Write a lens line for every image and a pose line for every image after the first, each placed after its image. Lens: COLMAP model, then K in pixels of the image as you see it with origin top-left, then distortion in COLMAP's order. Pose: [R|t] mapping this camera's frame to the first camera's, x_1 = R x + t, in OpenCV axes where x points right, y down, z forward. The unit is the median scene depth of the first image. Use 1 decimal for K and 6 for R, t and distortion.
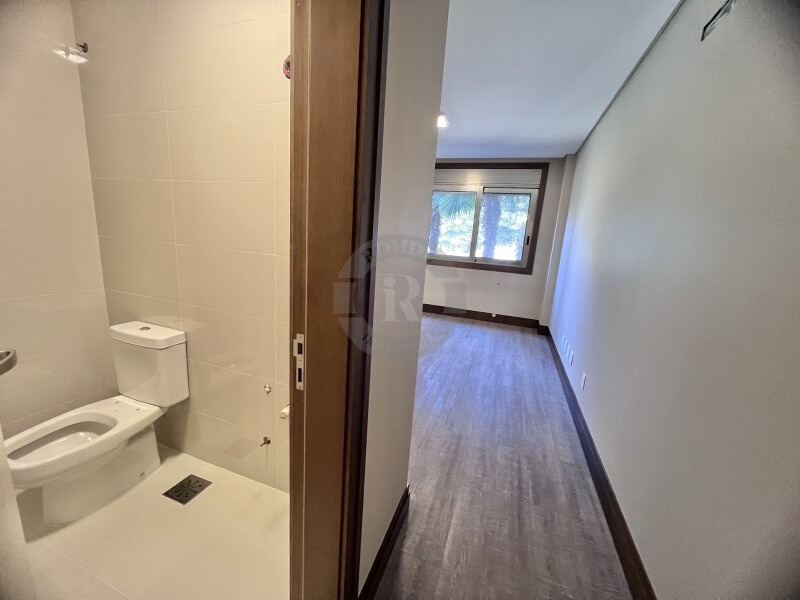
lens RADIAL K [[319.3, 0, 400.0], [0, 319.3, 300.0], [0, 0, 1]] dist [-0.001601, -0.000523]
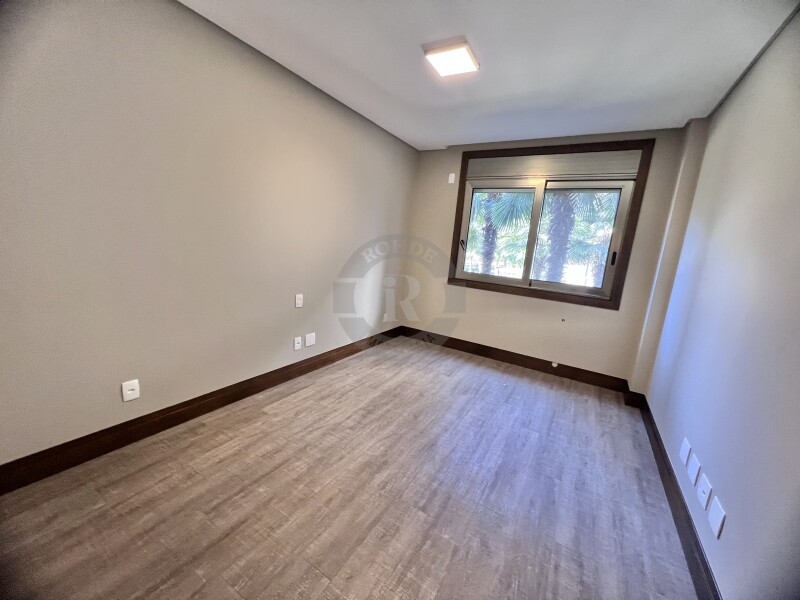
lens RADIAL K [[319.3, 0, 400.0], [0, 319.3, 300.0], [0, 0, 1]] dist [-0.001601, -0.000523]
pose [[0.979723, 0.052039, -0.193480, 0.102008], [-0.060004, 0.997565, -0.035536, -0.051701], [0.191160, 0.046425, 0.980460, 0.279022]]
